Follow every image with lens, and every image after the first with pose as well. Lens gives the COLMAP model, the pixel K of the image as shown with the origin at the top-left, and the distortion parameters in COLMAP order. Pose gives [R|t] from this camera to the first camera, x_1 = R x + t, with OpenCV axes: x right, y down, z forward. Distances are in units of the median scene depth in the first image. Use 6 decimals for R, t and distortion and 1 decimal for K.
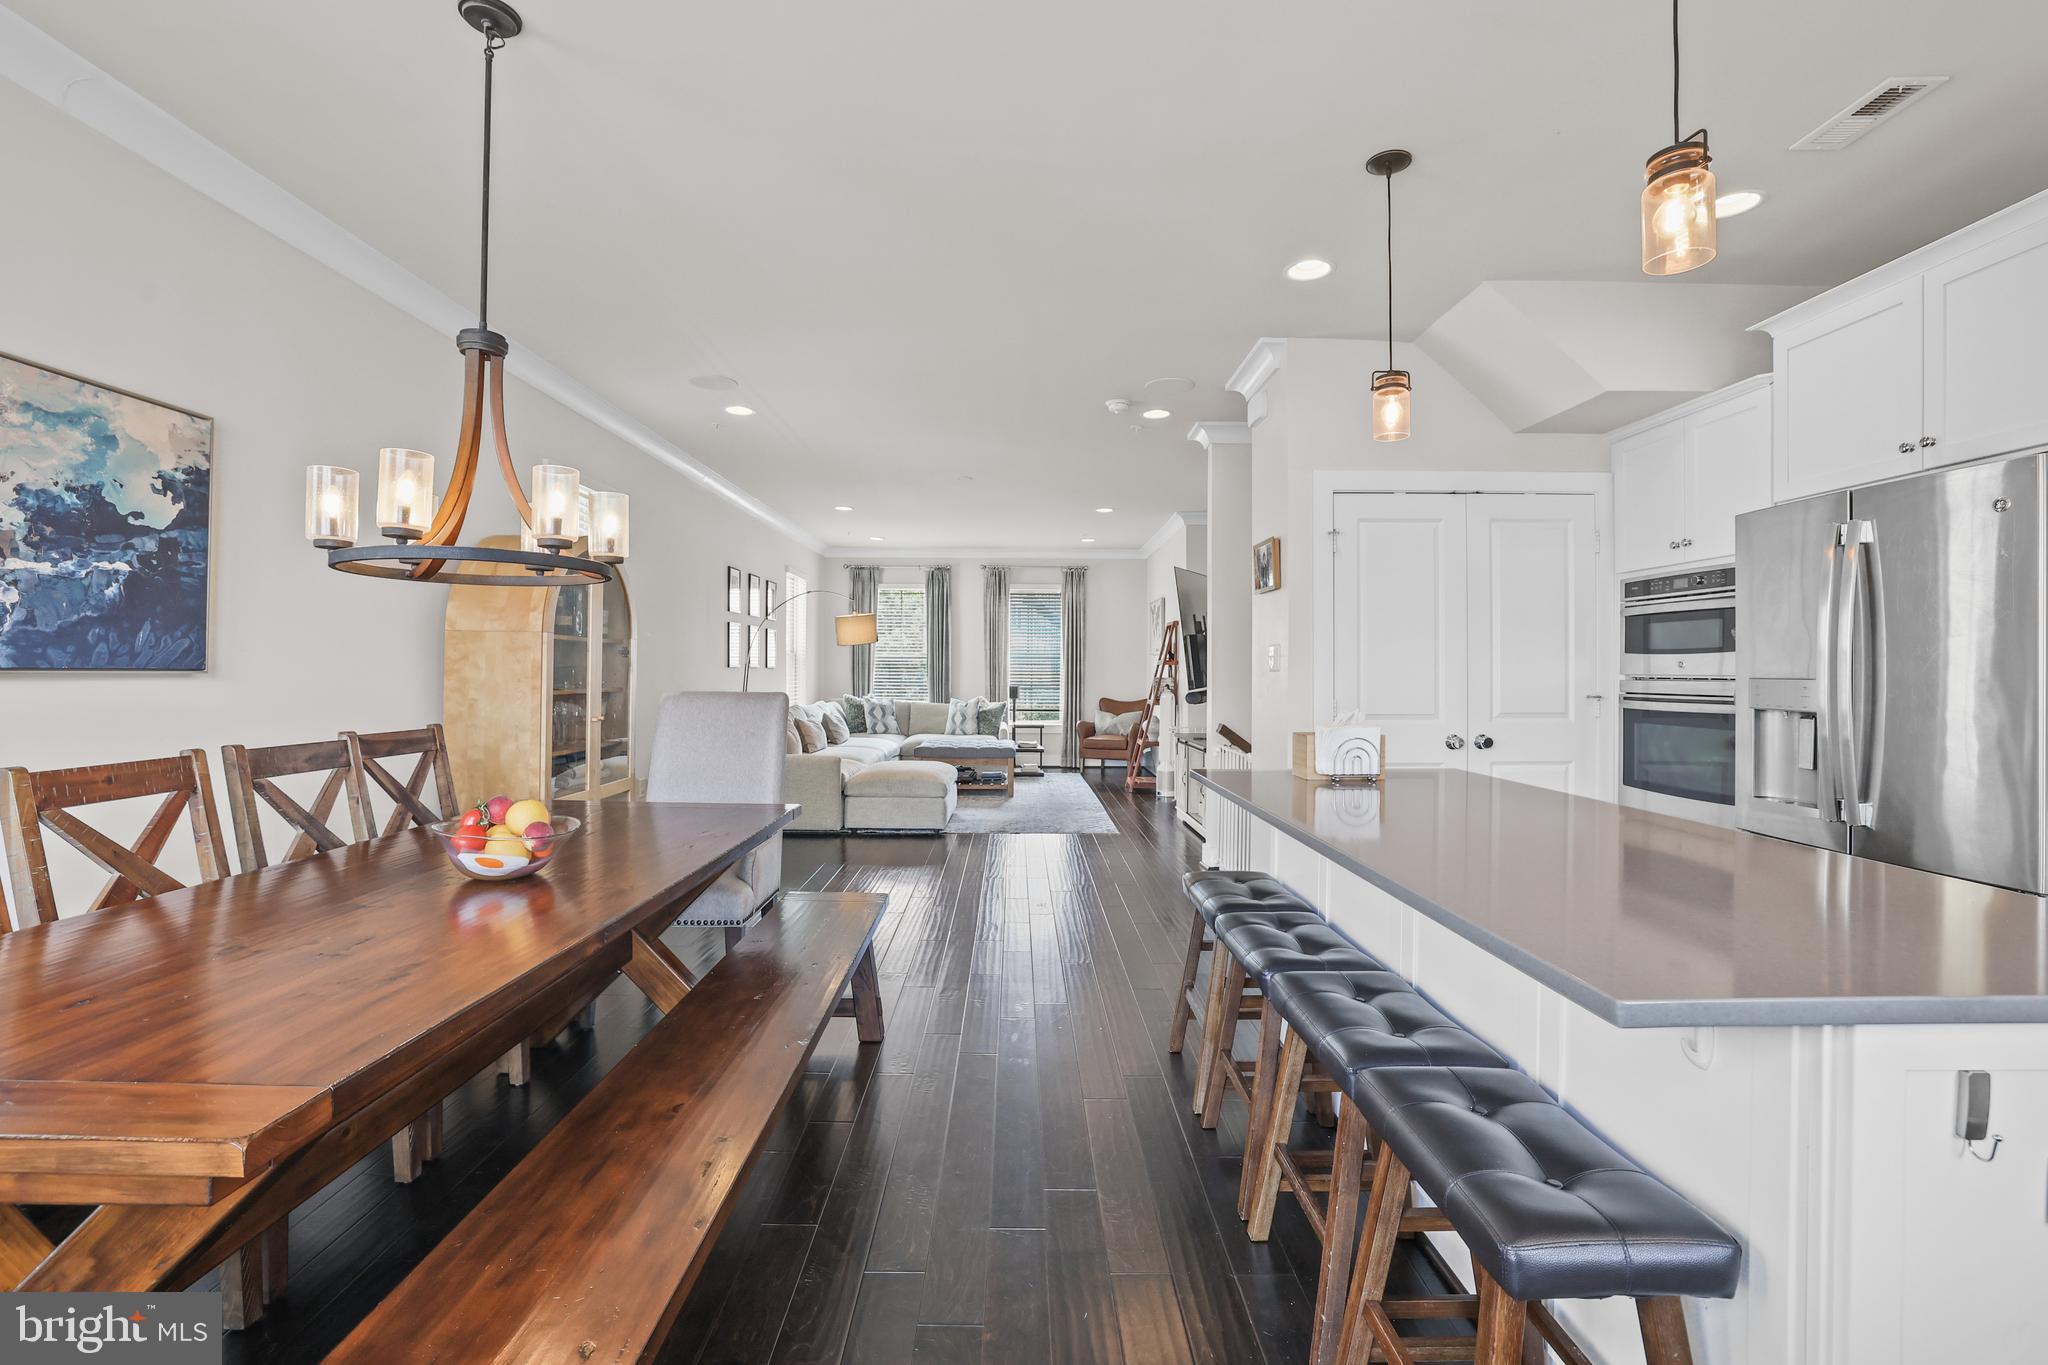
lens RADIAL K [[886.6, 0, 1018.0], [0, 886.6, 669.4], [0, 0, 1]] dist [-0.050248, 0.018016]
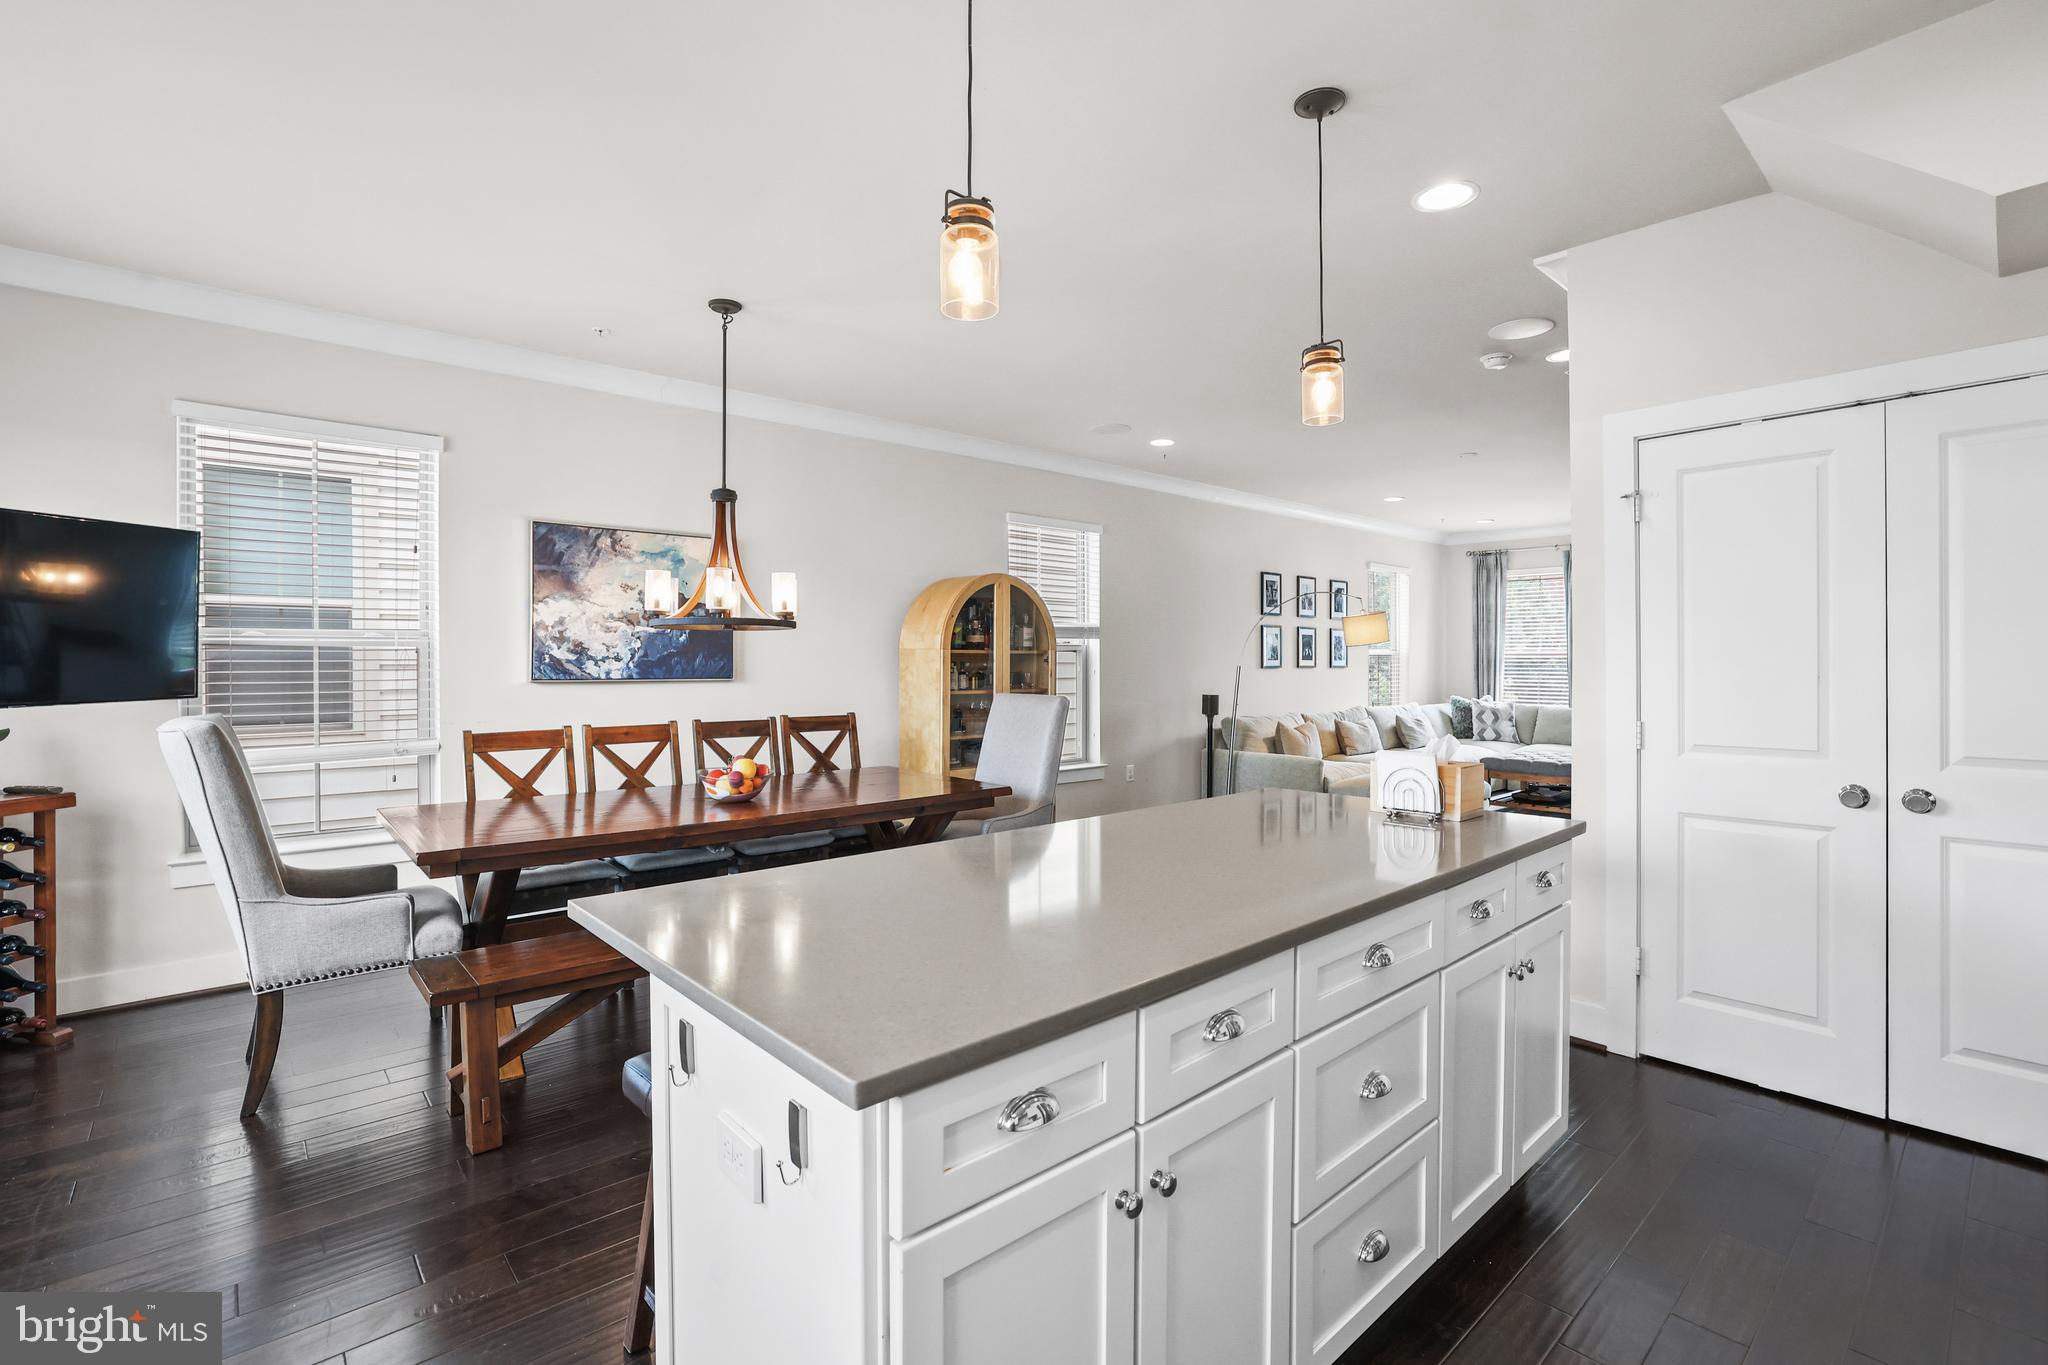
lens RADIAL K [[928.4, 0, 1022.9], [0, 928.4, 666.0], [0, 0, 1]] dist [-0.047265, 0.021881]
pose [[0.660427, -0.002115, -0.750888, 0.769407], [0.004948, 0.999987, 0.001535, -0.020770], [0.750874, -0.004729, 0.660428, 0.144021]]
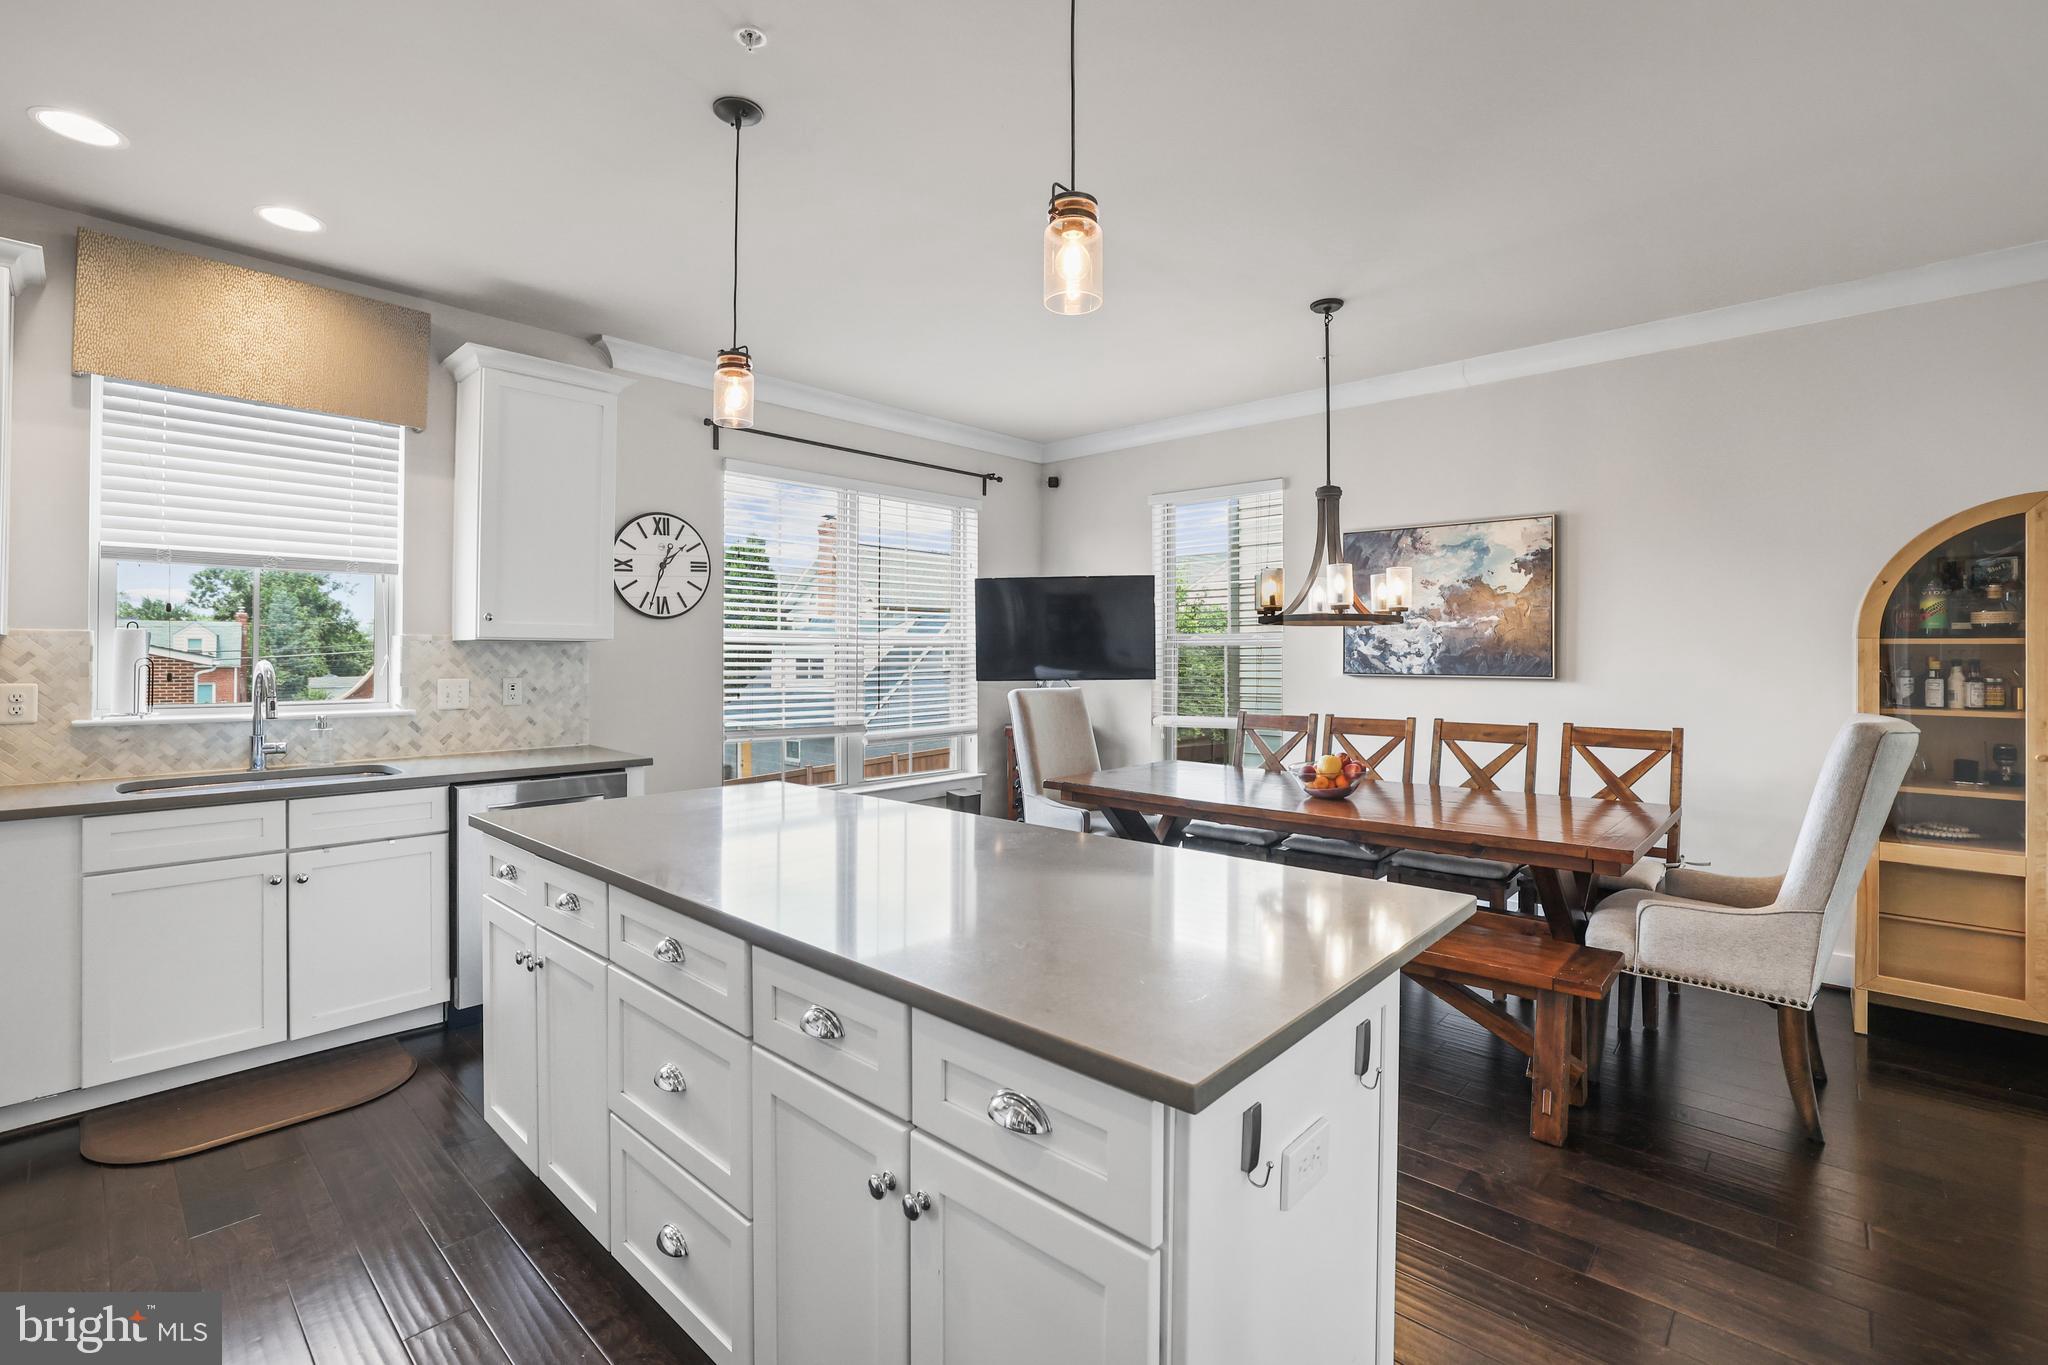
lens RADIAL K [[906.4, 0, 1015.2], [0, 906.4, 649.0], [0, 0, 1]] dist [-0.048937, 0.018660]
pose [[-0.681698, -0.012303, -0.731530, 0.753160], [-0.004512, 0.999910, -0.012611, -0.020571], [0.731620, -0.005296, -0.681692, 1.161371]]
